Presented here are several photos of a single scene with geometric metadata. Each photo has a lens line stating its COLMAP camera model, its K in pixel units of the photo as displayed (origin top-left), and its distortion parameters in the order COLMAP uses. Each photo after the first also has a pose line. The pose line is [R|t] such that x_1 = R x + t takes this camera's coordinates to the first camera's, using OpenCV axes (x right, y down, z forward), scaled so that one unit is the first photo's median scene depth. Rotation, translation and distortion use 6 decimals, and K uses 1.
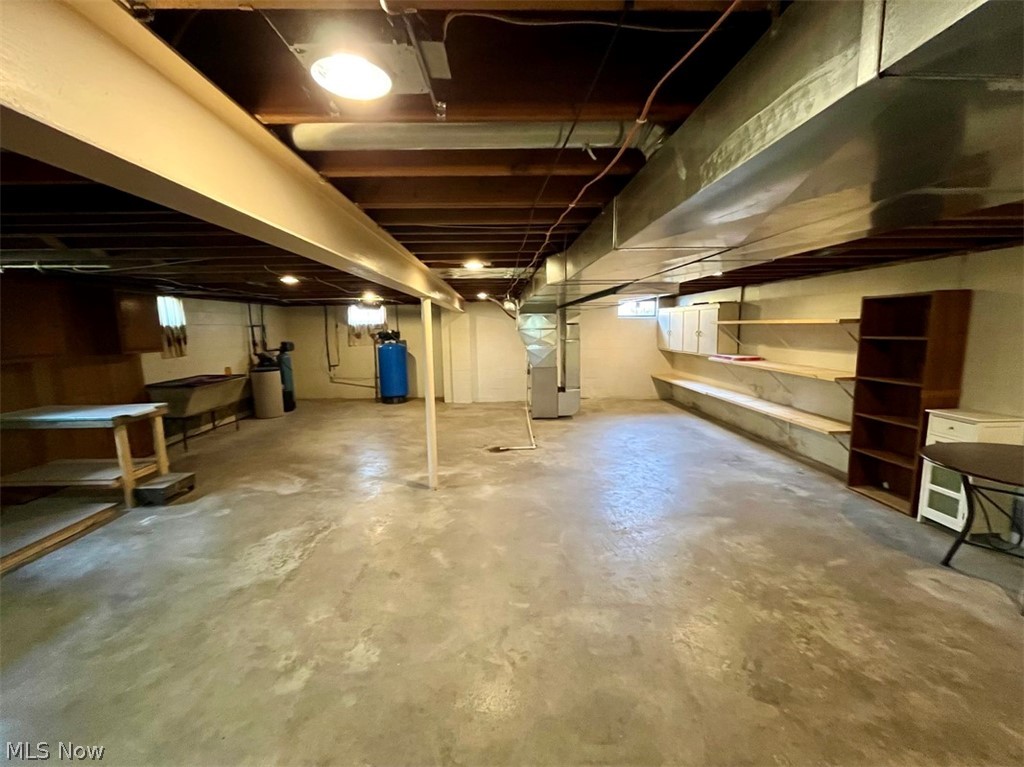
lens RADIAL K [[421.8, 0, 509.4], [0, 421.8, 383.2], [0, 0, 1]] dist [0.000257, -0.000100]
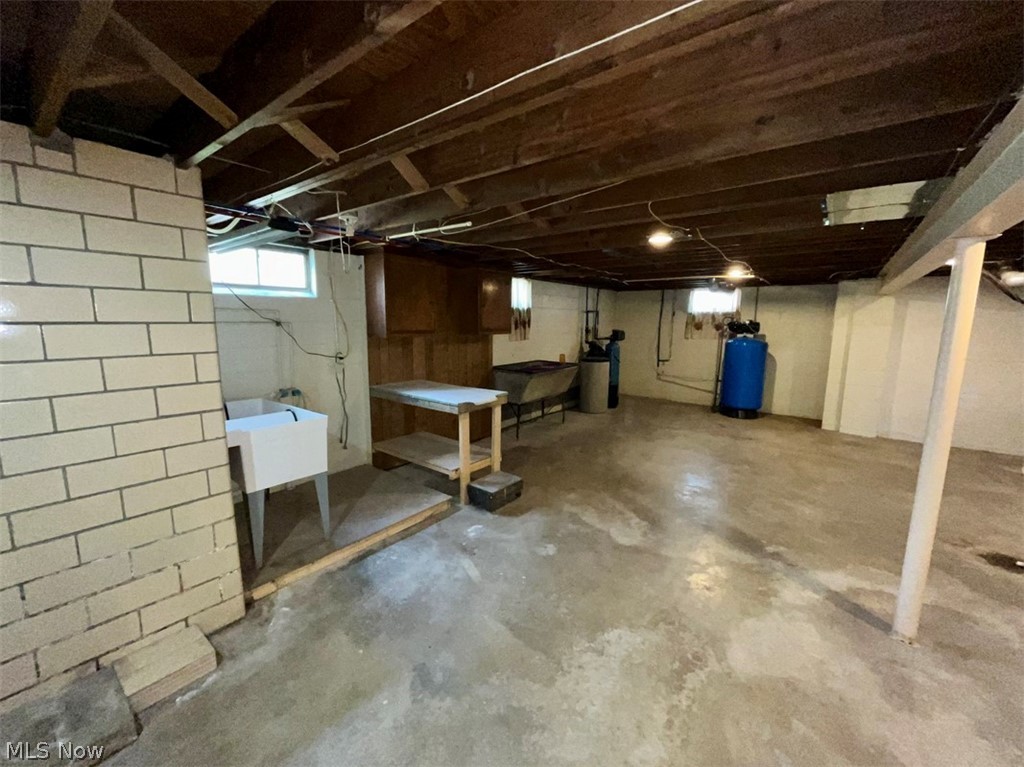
lens RADIAL K [[421.8, 0, 509.4], [0, 421.8, 383.2], [0, 0, 1]] dist [0.000257, -0.000100]
pose [[0.769947, 0.119689, -0.626782, -0.190622], [-0.109141, 0.992478, 0.055452, -0.014982], [0.628704, 0.025713, 0.777219, 0.234958]]
